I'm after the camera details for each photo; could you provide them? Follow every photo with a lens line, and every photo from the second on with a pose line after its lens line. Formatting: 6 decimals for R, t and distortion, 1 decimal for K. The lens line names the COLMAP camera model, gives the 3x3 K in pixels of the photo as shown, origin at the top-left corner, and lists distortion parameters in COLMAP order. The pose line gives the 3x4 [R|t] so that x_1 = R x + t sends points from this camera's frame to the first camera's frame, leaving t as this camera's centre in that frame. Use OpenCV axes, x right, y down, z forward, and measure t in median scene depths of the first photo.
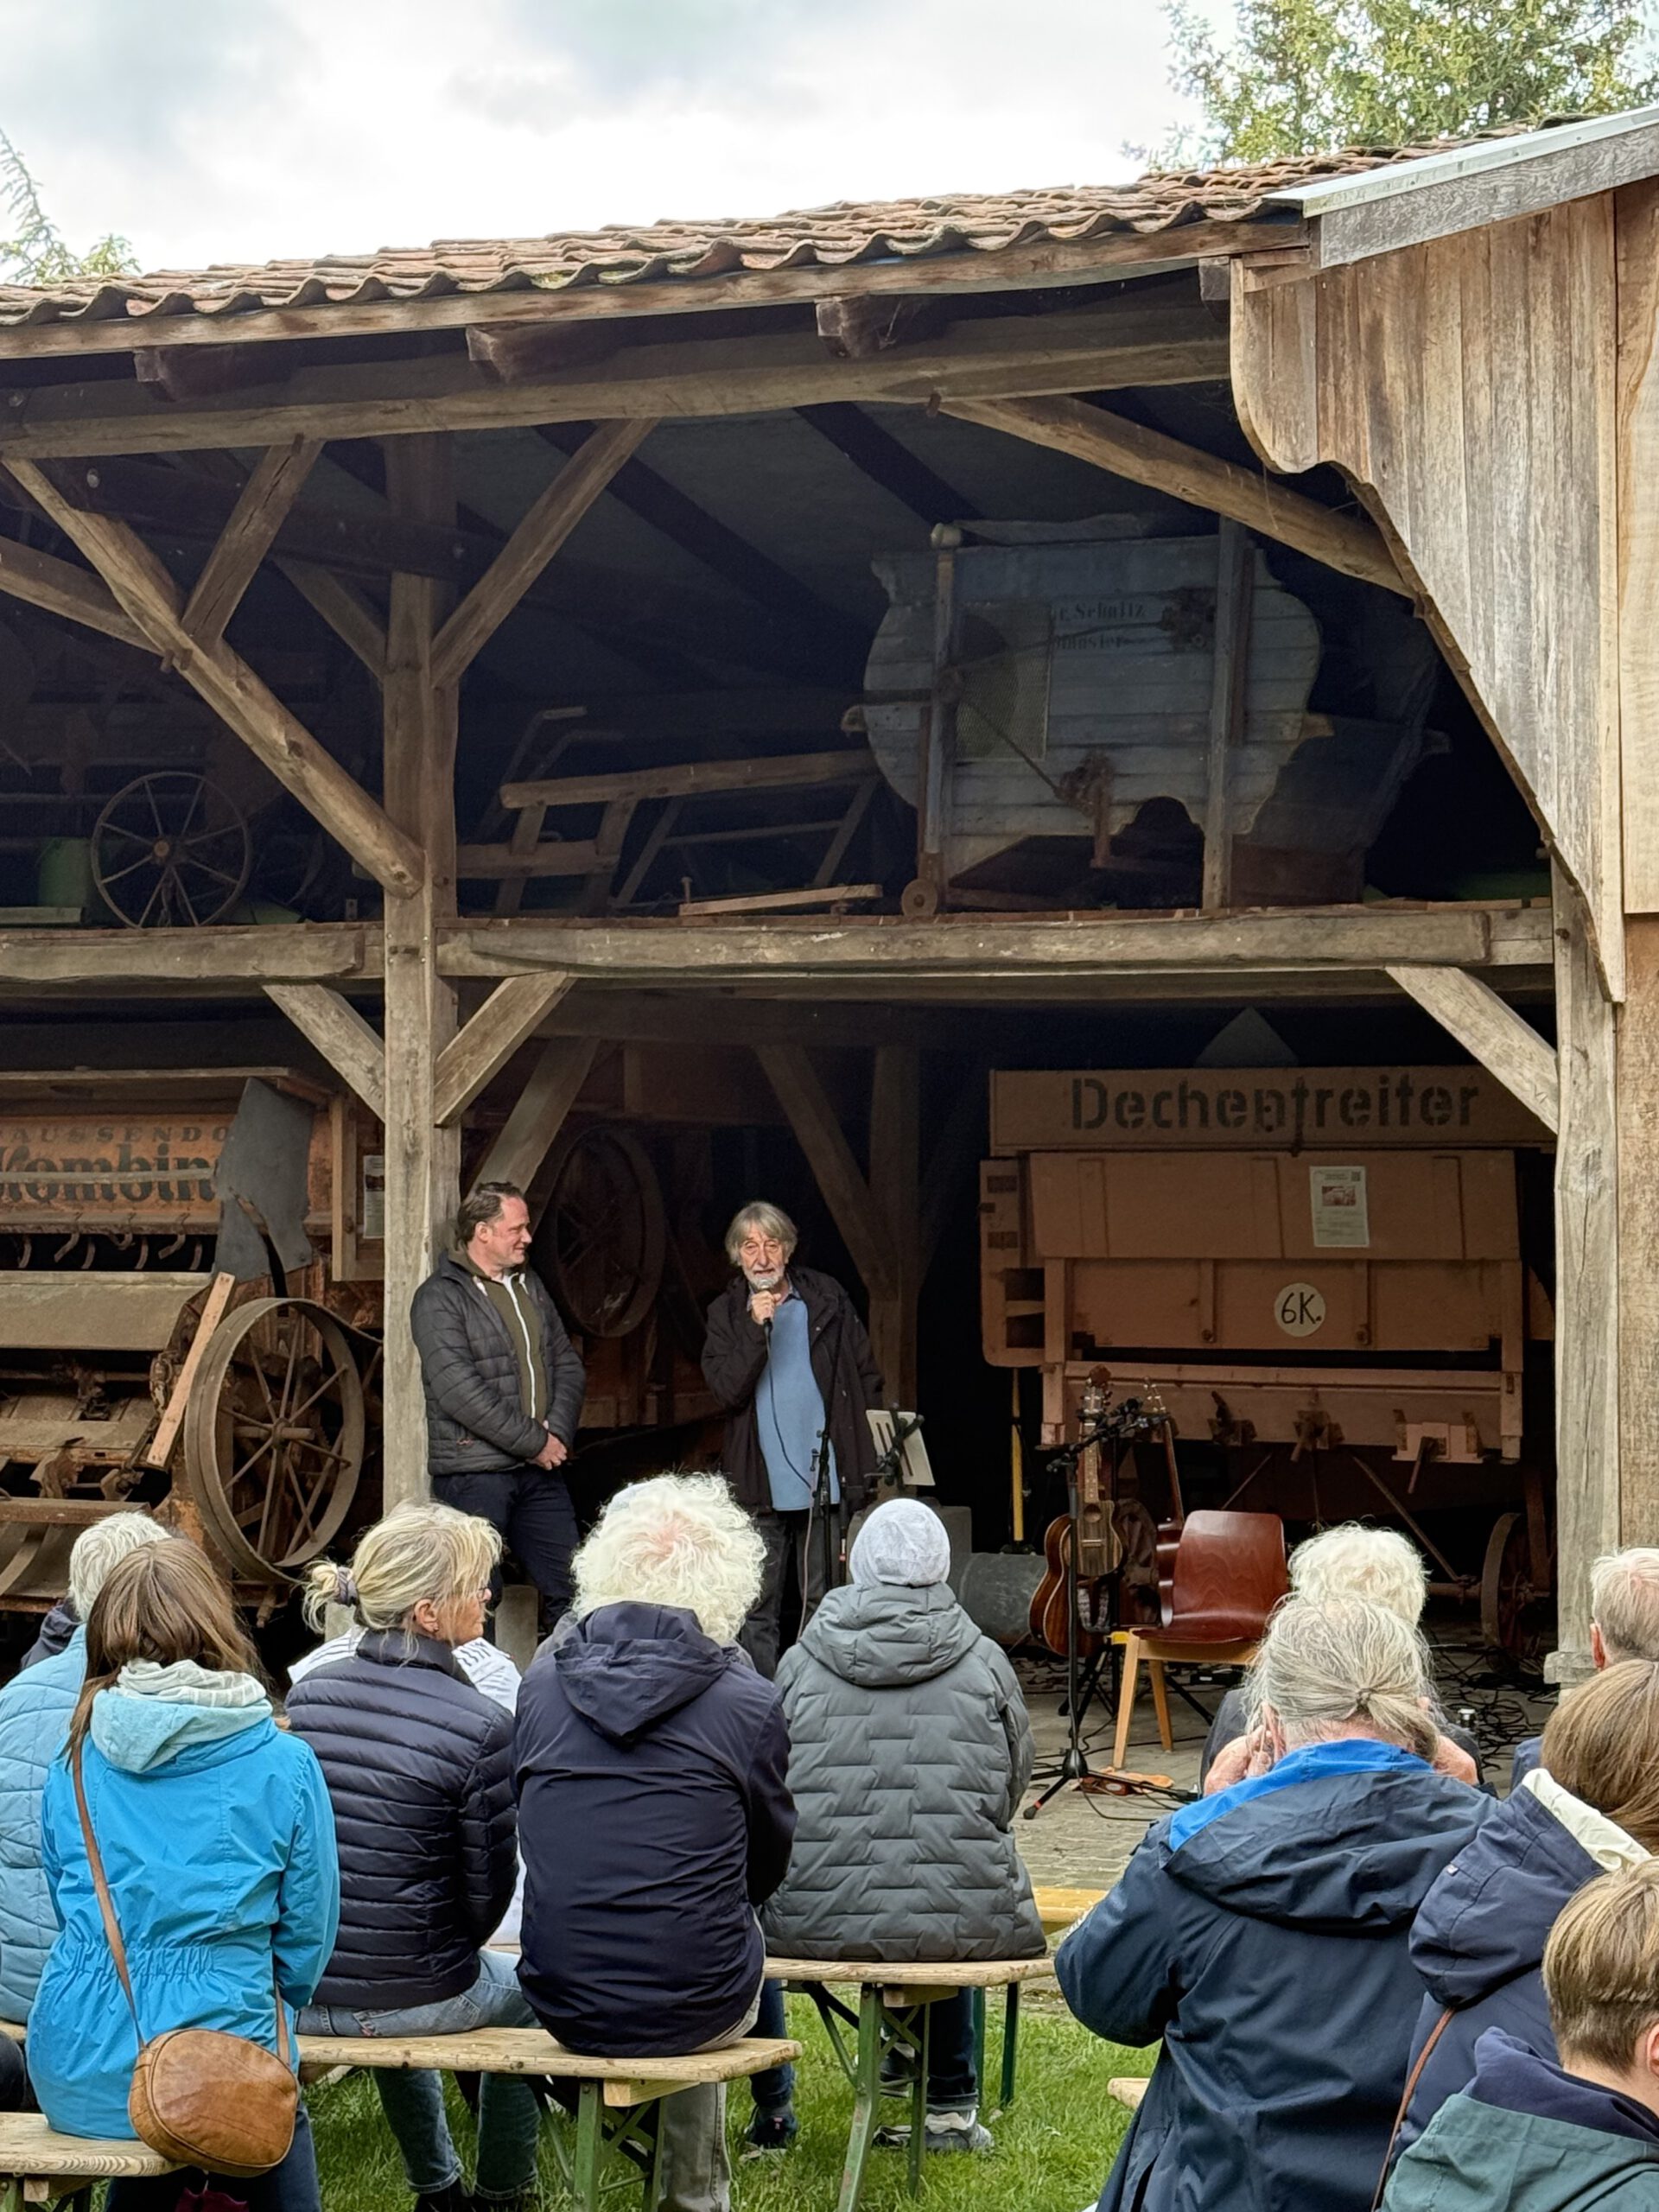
lens RADIAL K [[4439.3, 0, 814.2], [0, 4439.3, 1107.2], [0, 0, 1]] dist [0.128572, 0.767417]
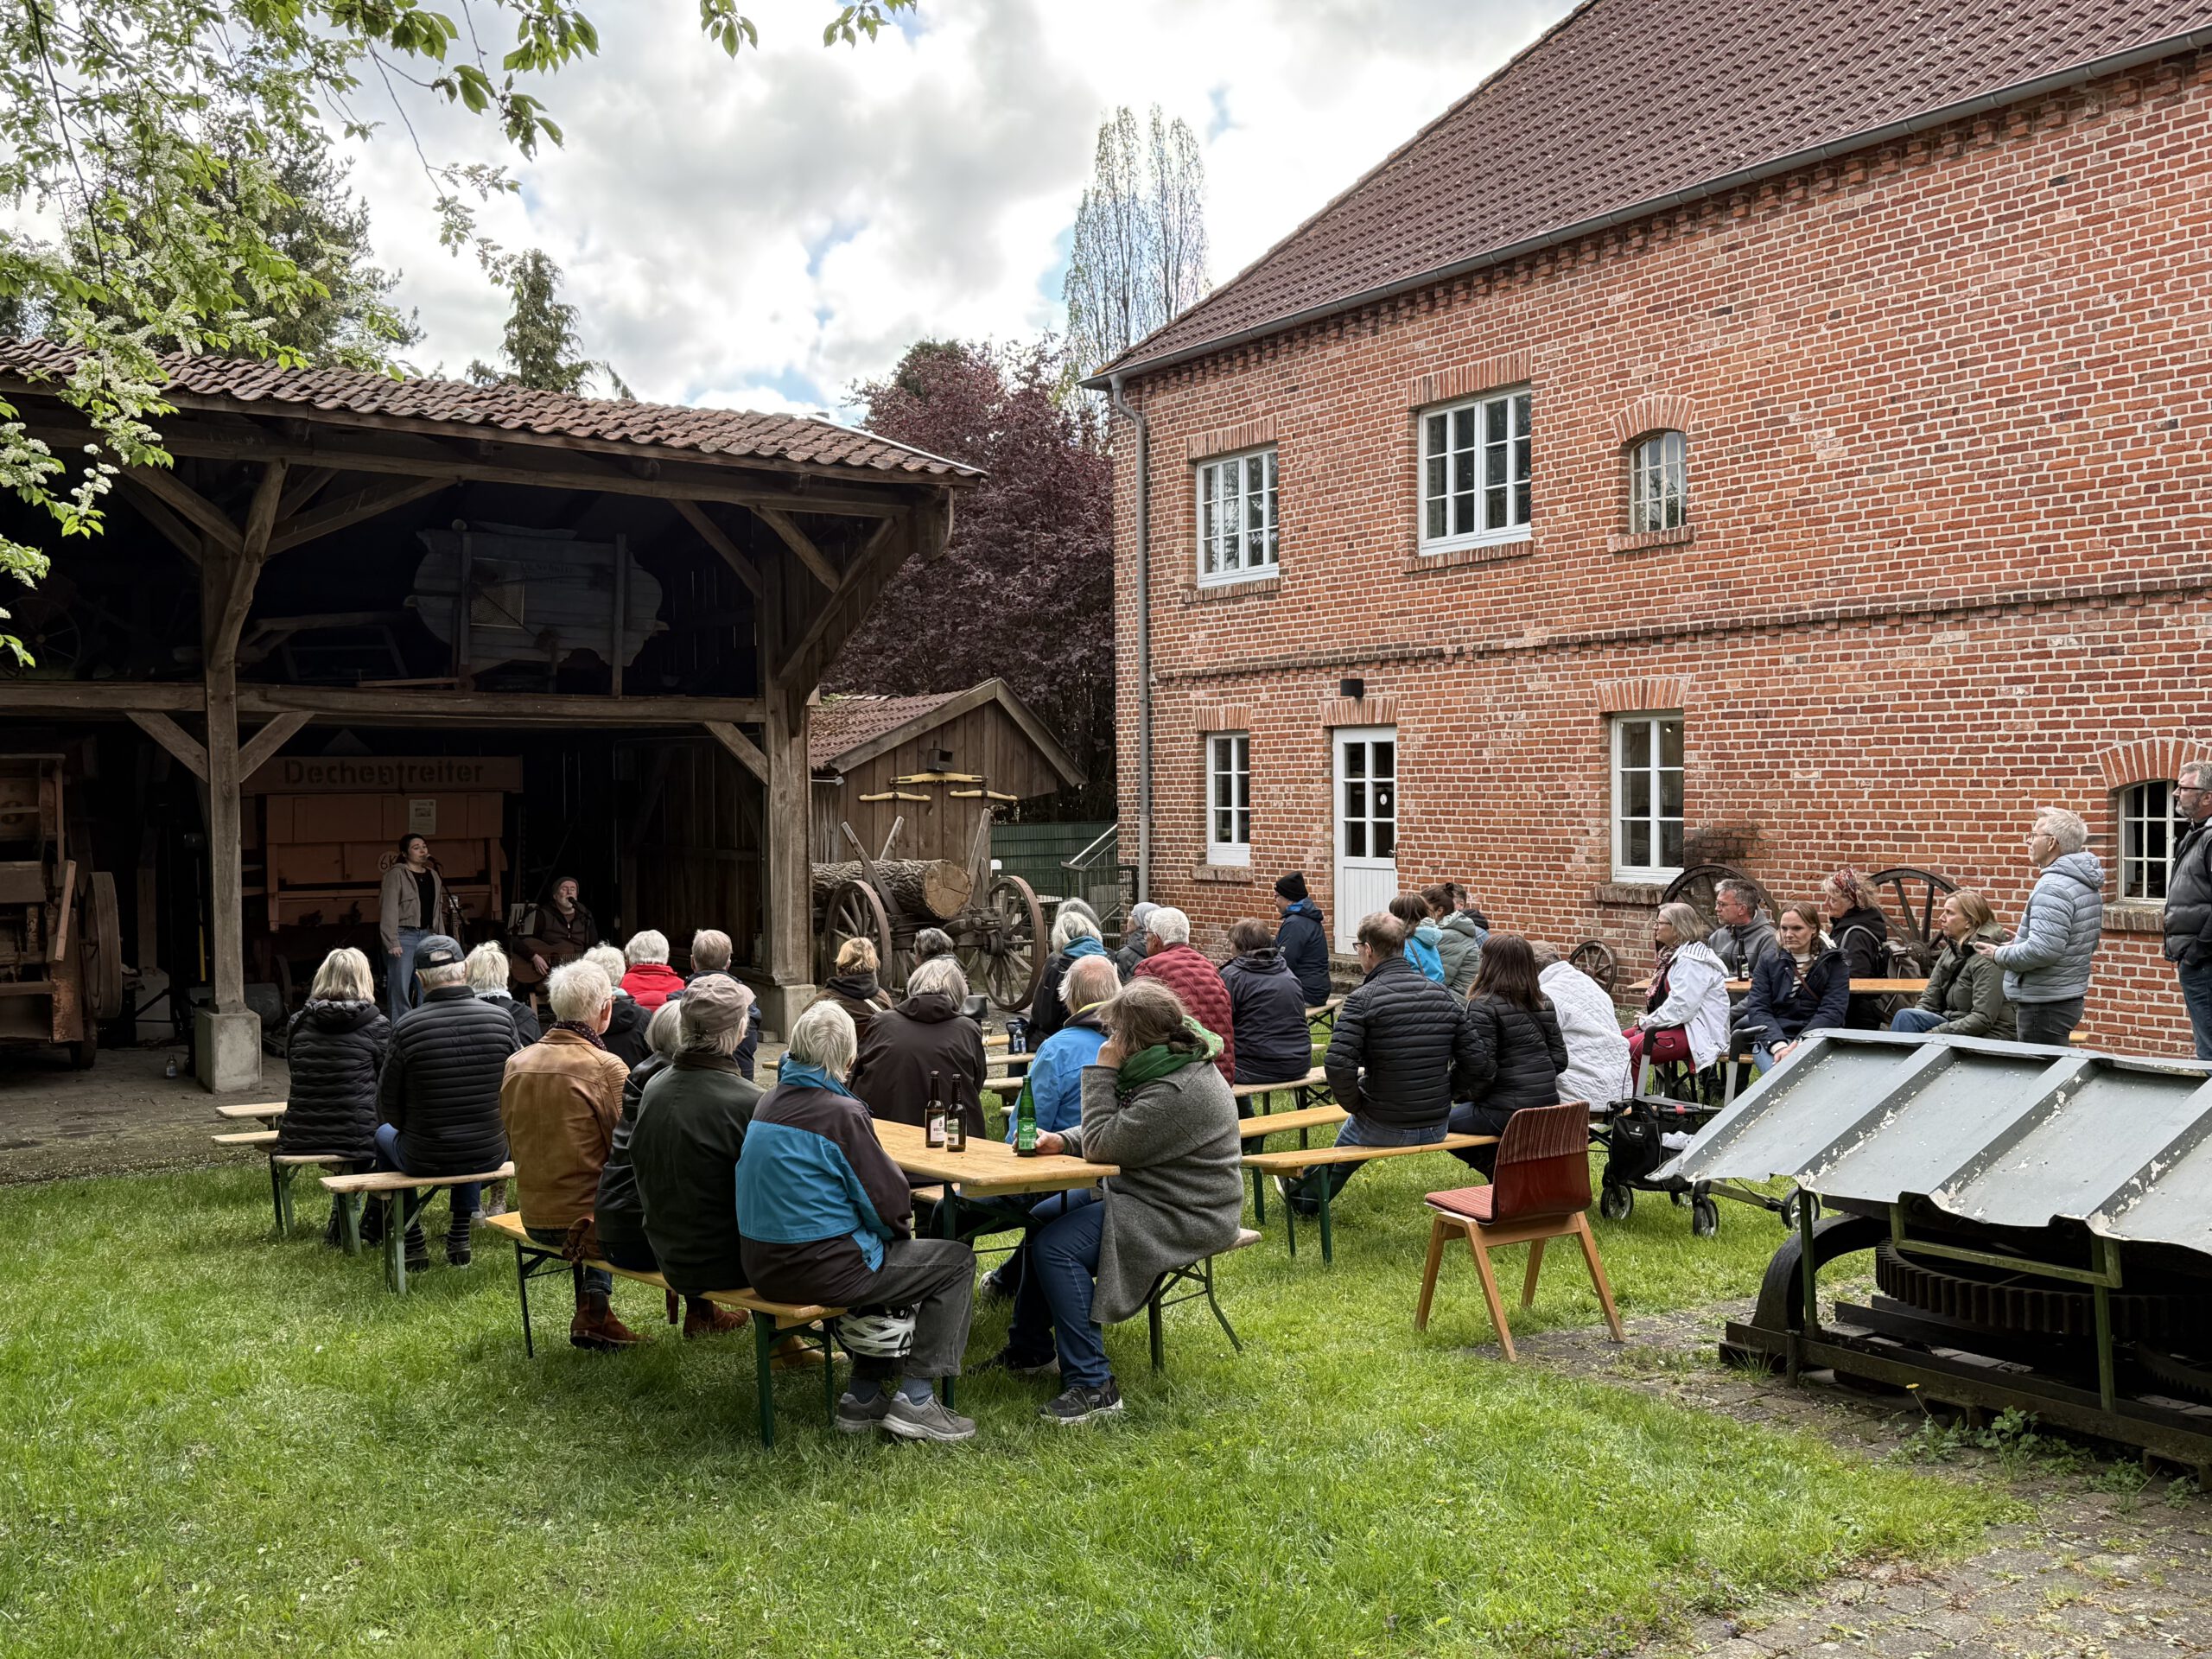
lens RADIAL K [[2152.7, 0, 1106.0], [0, 2152.7, 829.5], [0, 0, 1]] dist [0.243353, -0.642055]
pose [[0.507500, -0.022254, 0.861364, -0.810706], [-0.001332, 0.999645, 0.026611, -0.002393], [-0.861651, -0.014652, 0.507290, 0.143422]]
